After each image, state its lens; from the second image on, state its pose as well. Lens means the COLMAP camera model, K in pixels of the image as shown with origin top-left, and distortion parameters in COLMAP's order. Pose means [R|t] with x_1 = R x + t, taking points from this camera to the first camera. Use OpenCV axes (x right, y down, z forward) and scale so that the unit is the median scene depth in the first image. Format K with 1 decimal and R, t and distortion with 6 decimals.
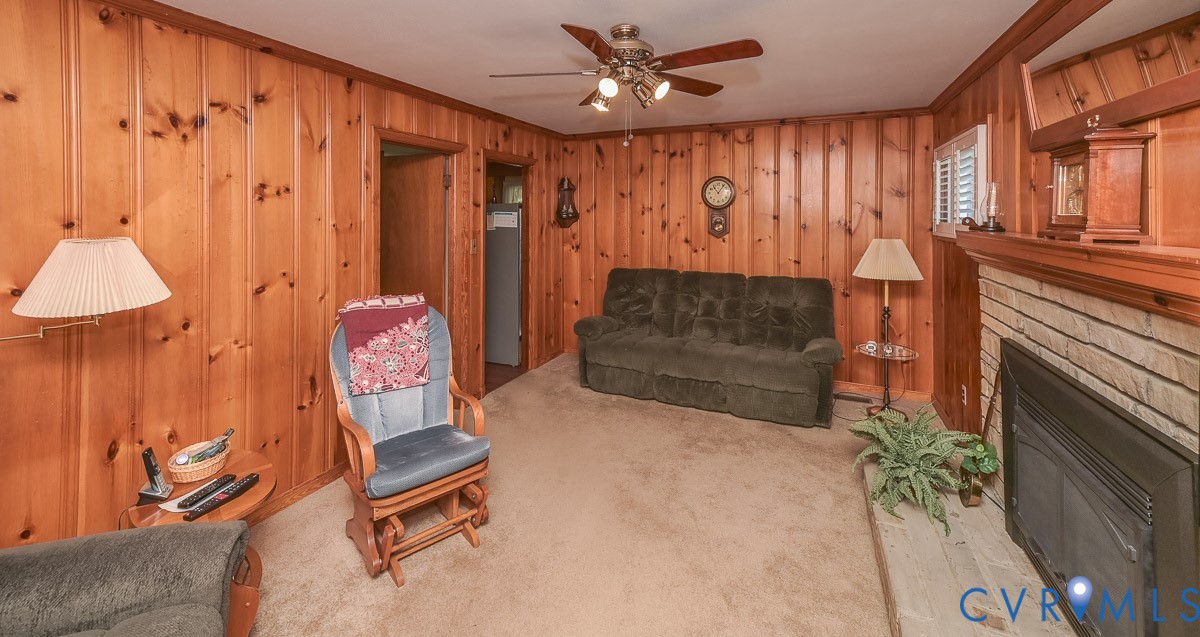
lens RADIAL K [[469.0, 0, 601.5], [0, 469.0, 212.9], [0, 0, 1]] dist [0.001395, -0.000157]
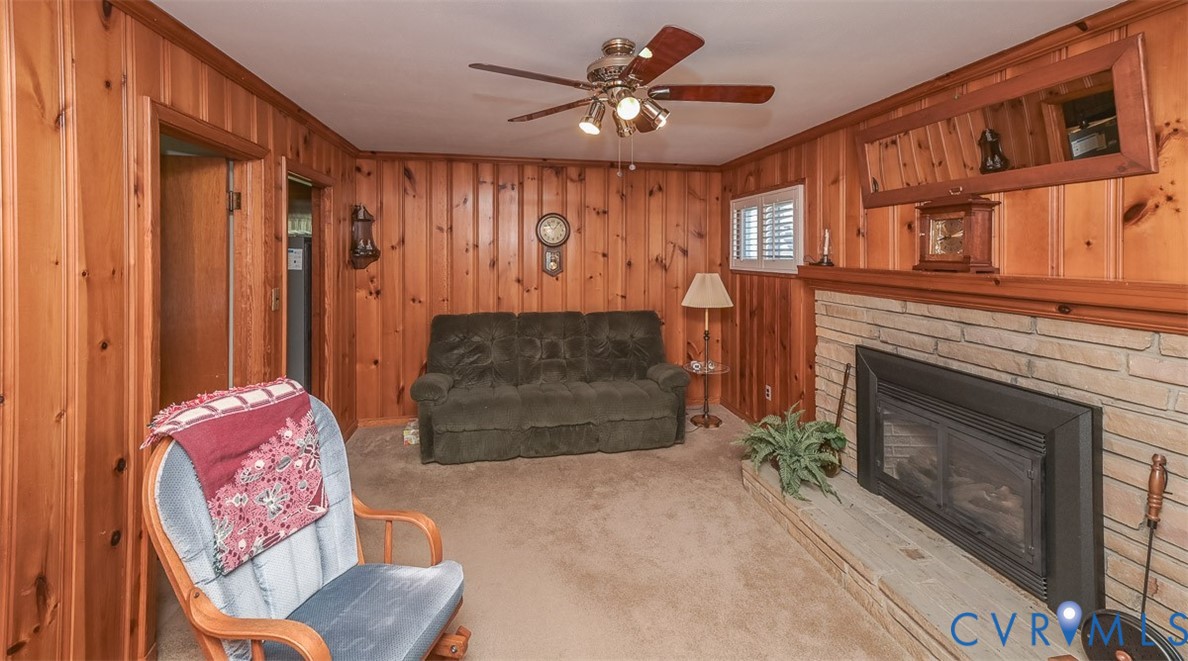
lens RADIAL K [[476.7, 0, 592.3], [0, 476.7, 254.4], [0, 0, 1]] dist [0.006261, 0.000141]
pose [[0.821178, -0.001738, 0.570670, -0.318760], [-0.003743, 0.999957, 0.008431, -0.001353], [-0.570660, -0.009060, 0.821136, 0.178528]]
